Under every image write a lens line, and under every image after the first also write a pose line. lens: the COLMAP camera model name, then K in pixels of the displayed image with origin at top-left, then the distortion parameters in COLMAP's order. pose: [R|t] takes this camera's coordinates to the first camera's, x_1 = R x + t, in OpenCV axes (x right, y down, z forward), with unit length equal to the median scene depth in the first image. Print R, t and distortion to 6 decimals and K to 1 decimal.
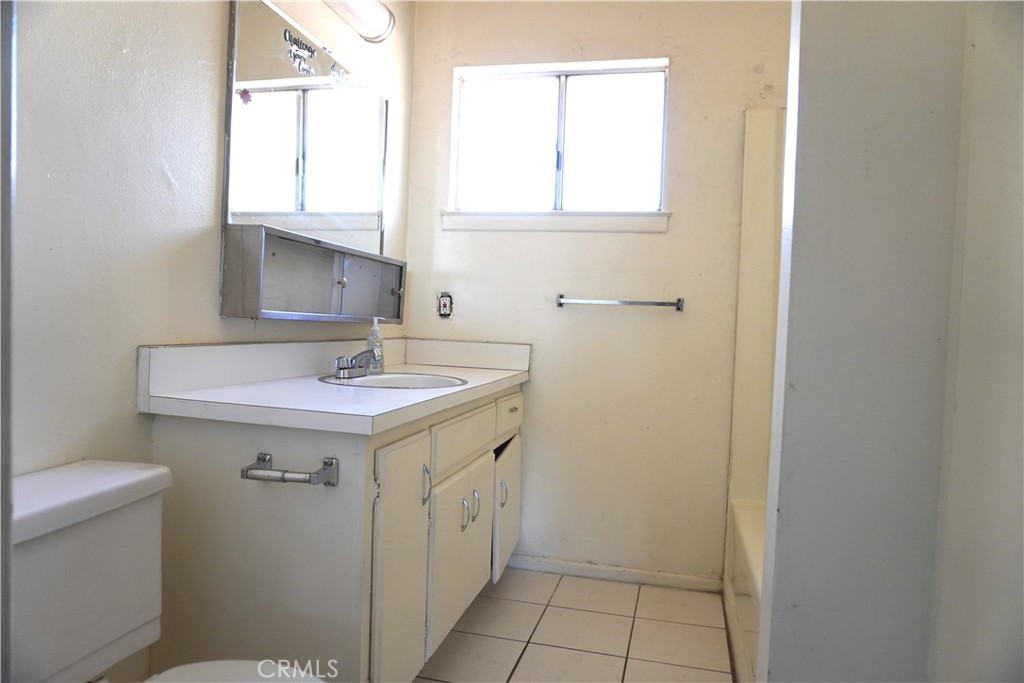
lens RADIAL K [[684.1, 0, 510.7], [0, 684.1, 340.5], [0, 0, 1]] dist [-0.051171, 0.033460]
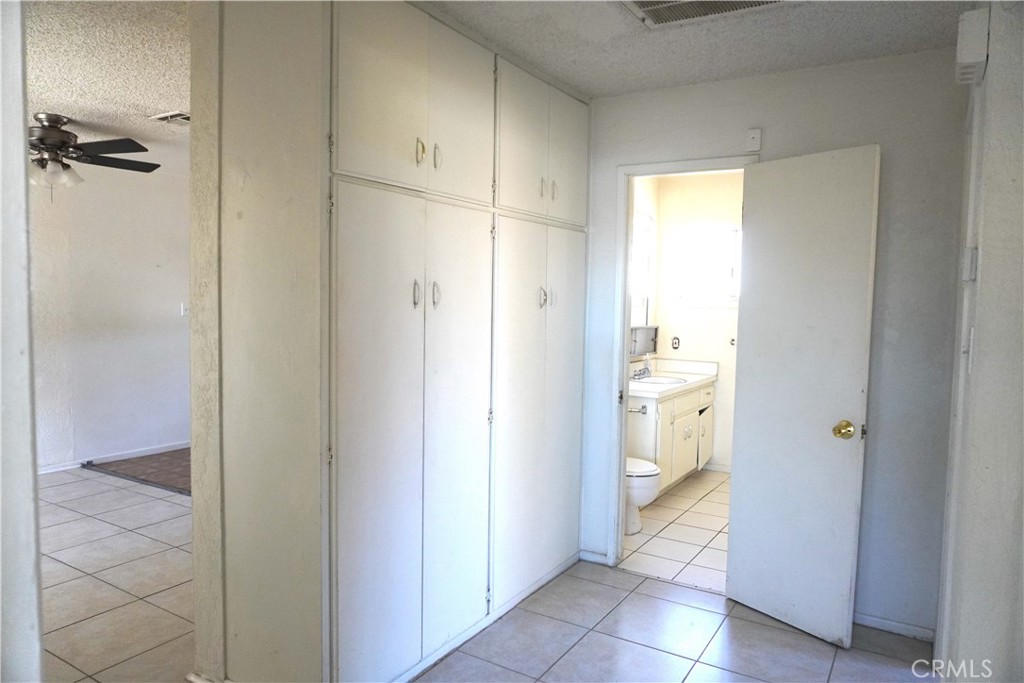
lens RADIAL K [[684.1, 0, 511.6], [0, 684.1, 342.2], [0, 0, 1]] dist [-0.051171, 0.033460]
pose [[0.952069, 0.002732, -0.305870, 0.068968], [0.003358, 0.999806, 0.019386, -0.104246], [0.305864, -0.019484, 0.951876, -1.227658]]
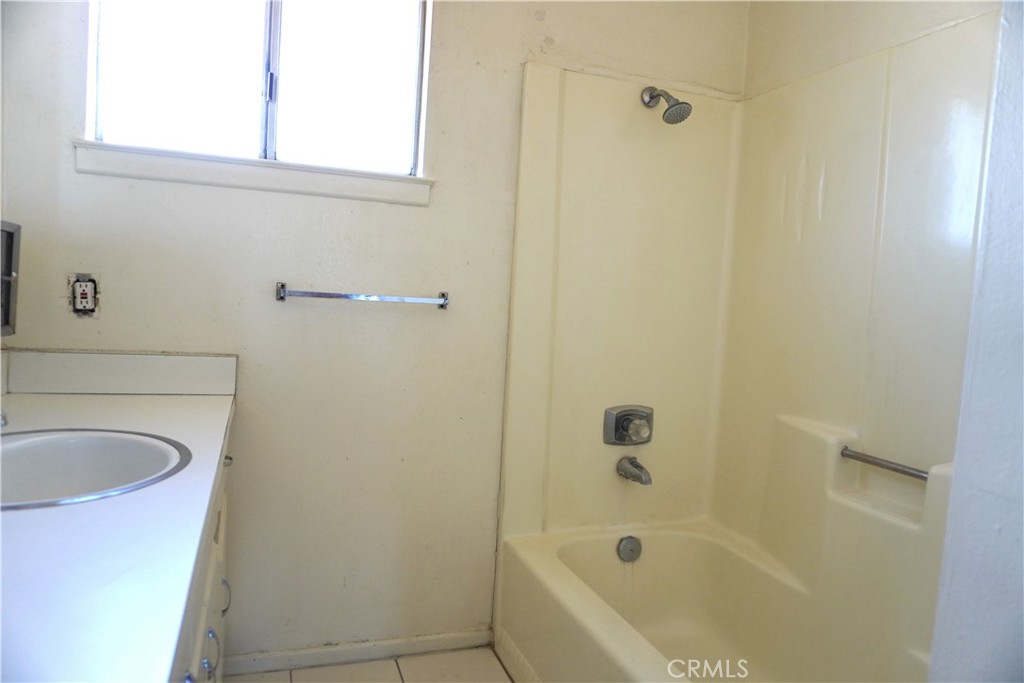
lens RADIAL K [[684.1, 0, 511.6], [0, 684.1, 340.7], [0, 0, 1]] dist [-0.051171, 0.033460]
pose [[0.833666, -0.026459, 0.551635, -0.120096], [-0.010297, 0.997933, 0.063426, -0.057174], [-0.552173, -0.058556, 0.831671, 0.301778]]
